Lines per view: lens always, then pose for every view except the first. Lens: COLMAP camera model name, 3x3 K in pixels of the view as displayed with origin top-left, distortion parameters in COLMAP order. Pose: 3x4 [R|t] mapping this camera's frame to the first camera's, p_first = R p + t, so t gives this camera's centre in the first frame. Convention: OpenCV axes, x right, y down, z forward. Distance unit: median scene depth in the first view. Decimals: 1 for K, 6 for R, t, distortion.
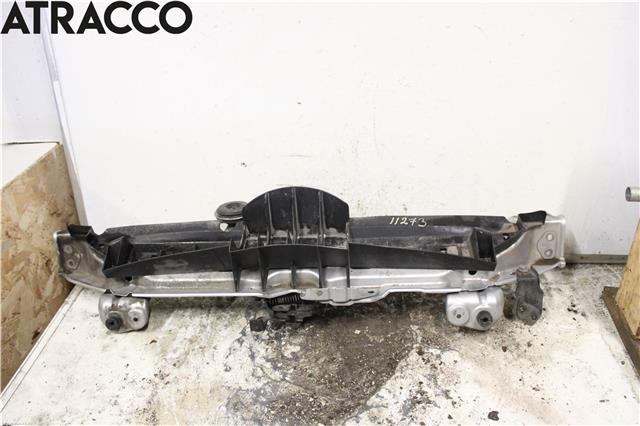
lens RADIAL K [[534.3, 0, 317.5], [0, 534.3, 216.4], [0, 0, 1]] dist [-0.126026, 0.047334]
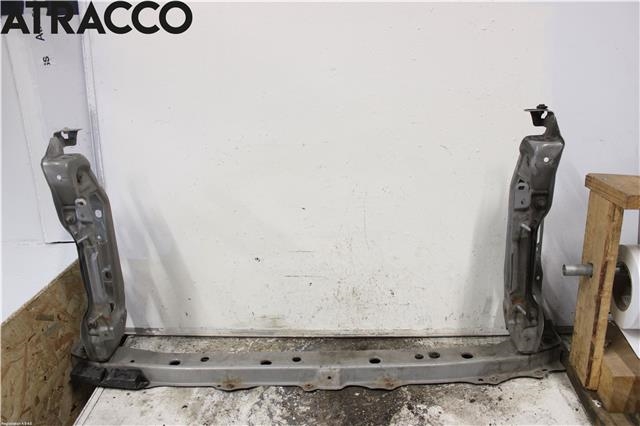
lens RADIAL K [[534.3, 0, 321.7], [0, 534.3, 210.7], [0, 0, 1]] dist [-0.126026, 0.047334]
pose [[0.999258, -0.012960, 0.036269, -0.043965], [0.020318, 0.977376, -0.210533, 0.063379], [-0.032720, 0.211113, 0.976914, -0.252614]]
